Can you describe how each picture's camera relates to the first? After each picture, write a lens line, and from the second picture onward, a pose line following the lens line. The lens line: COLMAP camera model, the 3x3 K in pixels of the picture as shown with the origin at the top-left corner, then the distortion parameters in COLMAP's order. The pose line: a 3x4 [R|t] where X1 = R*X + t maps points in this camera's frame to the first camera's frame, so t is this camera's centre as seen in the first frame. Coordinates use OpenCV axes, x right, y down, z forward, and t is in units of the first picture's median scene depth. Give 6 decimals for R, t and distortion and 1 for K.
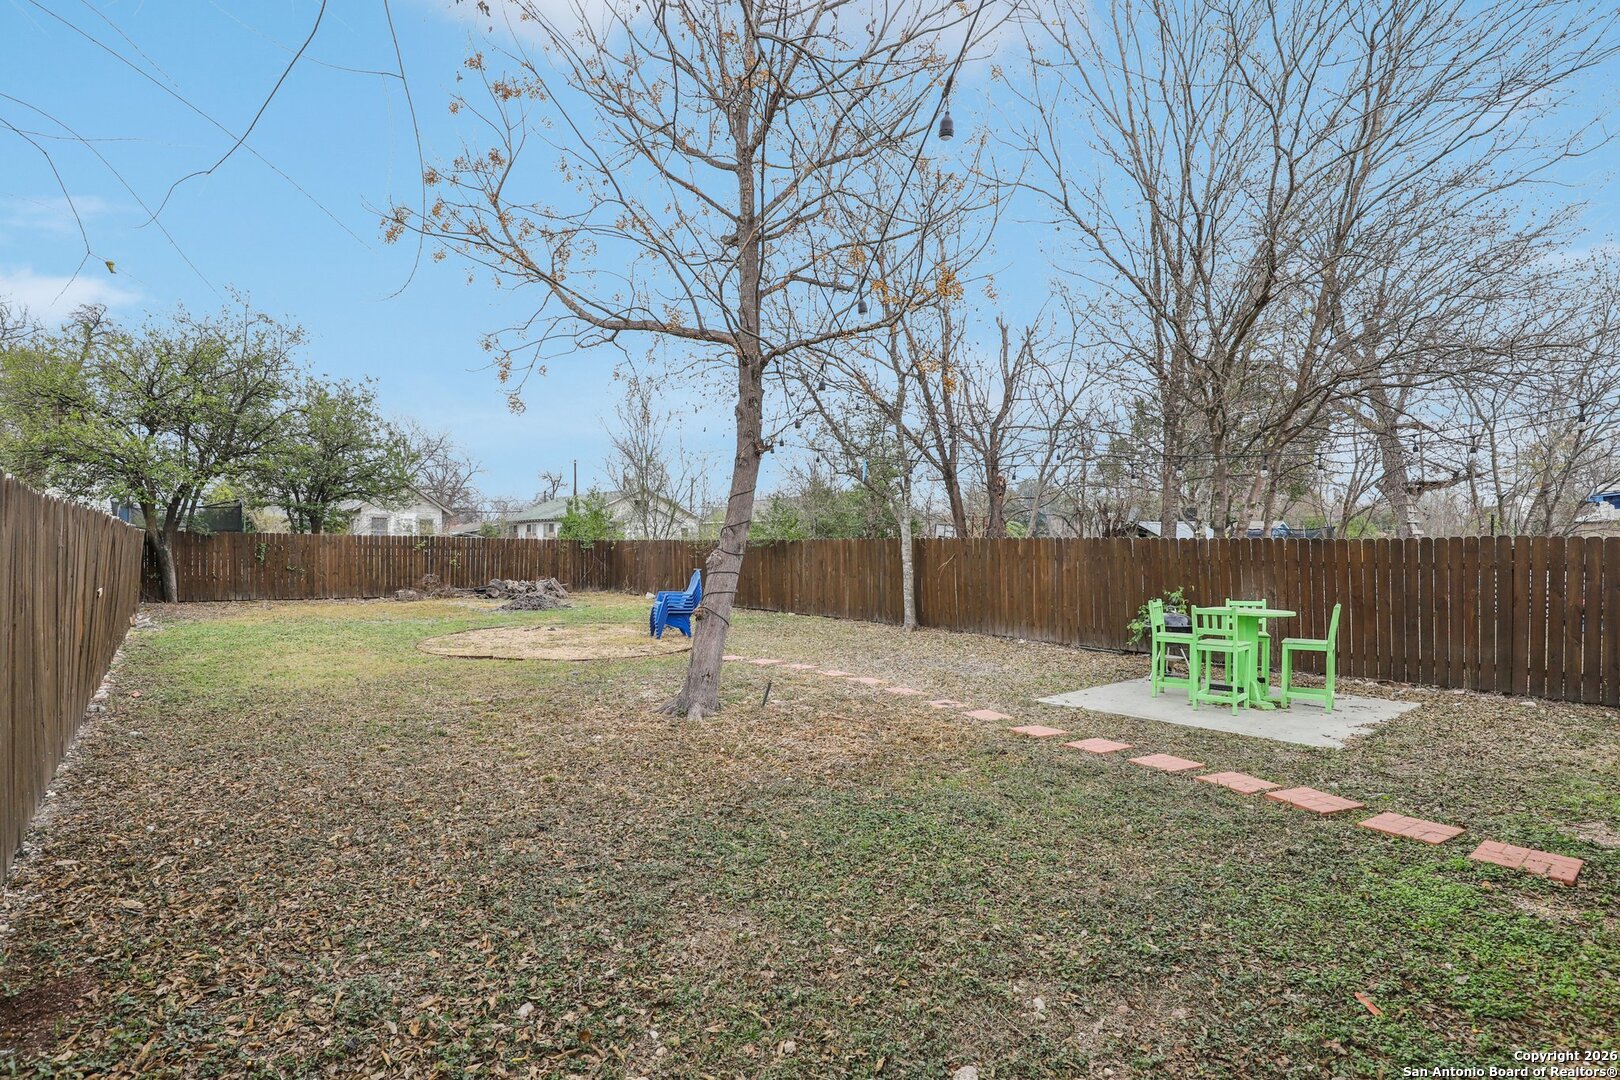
lens RADIAL K [[756.5, 0, 832.4], [0, 756.5, 559.3], [0, 0, 1]] dist [0.000561, 0.000181]
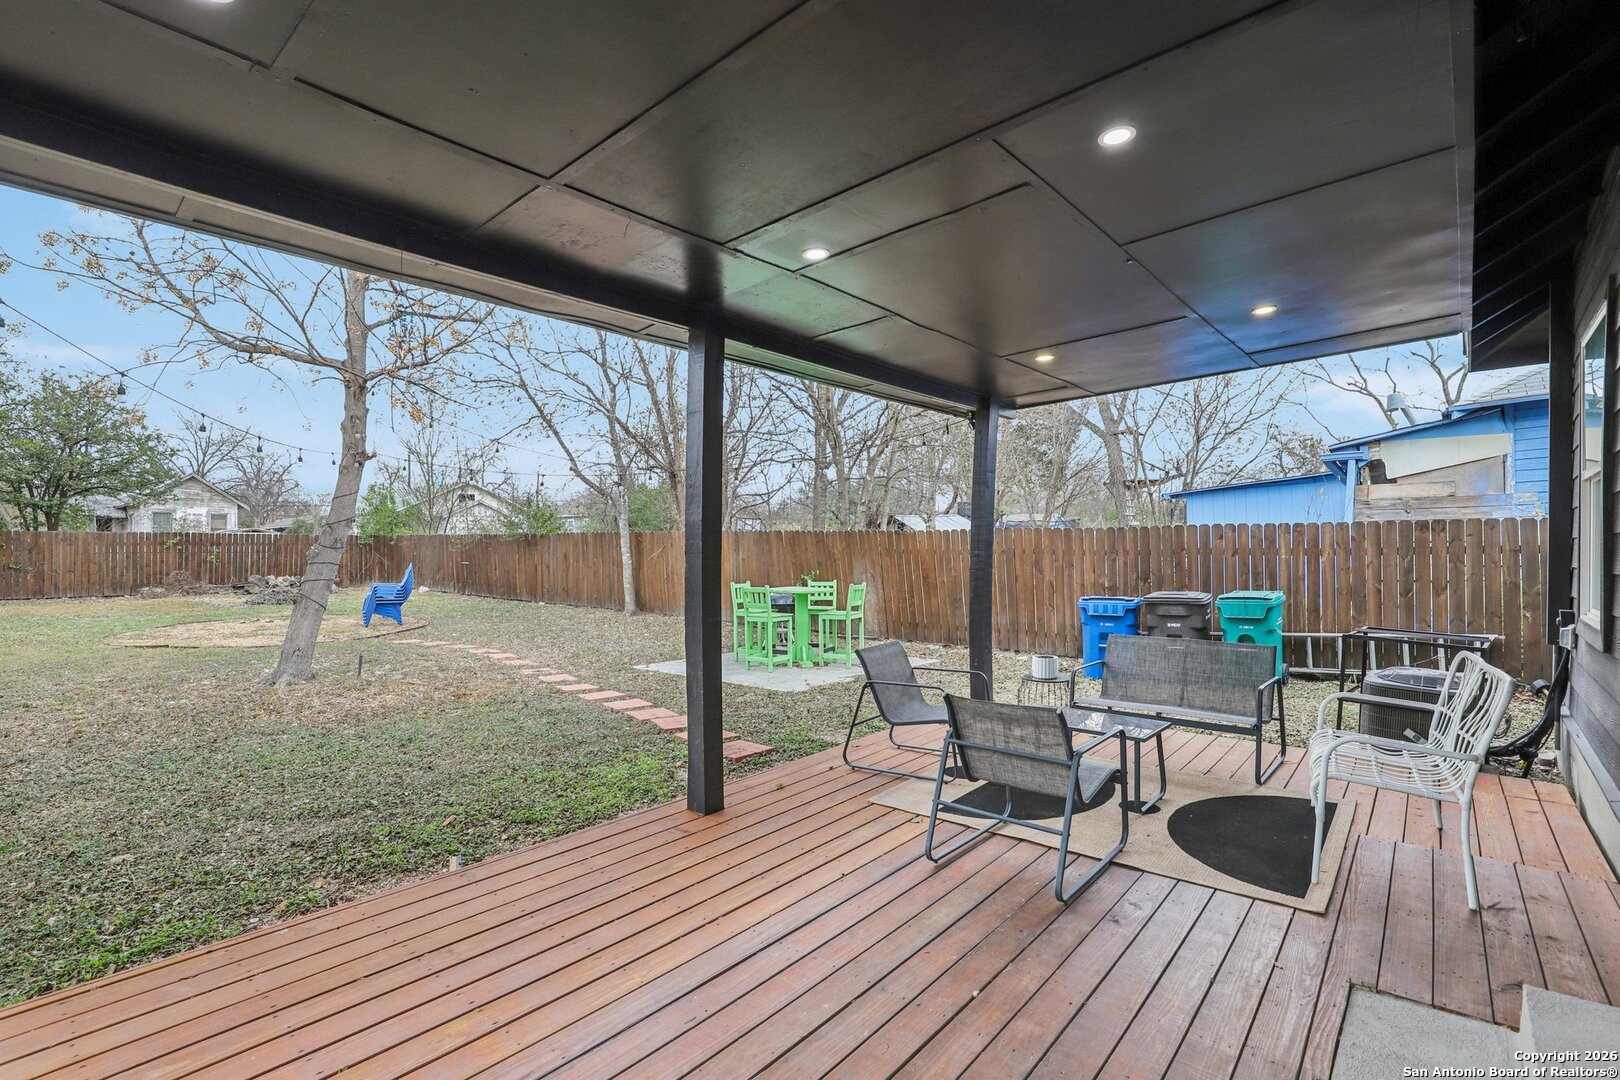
lens RADIAL K [[763.1, 0, 819.9], [0, 763.1, 540.1], [0, 0, 1]] dist [0.001867, 0.000810]
pose [[0.991140, -0.007742, 0.132595, 0.192437], [0.009745, 0.999848, -0.014463, 0.002393], [-0.132463, 0.015627, 0.991065, -0.117202]]
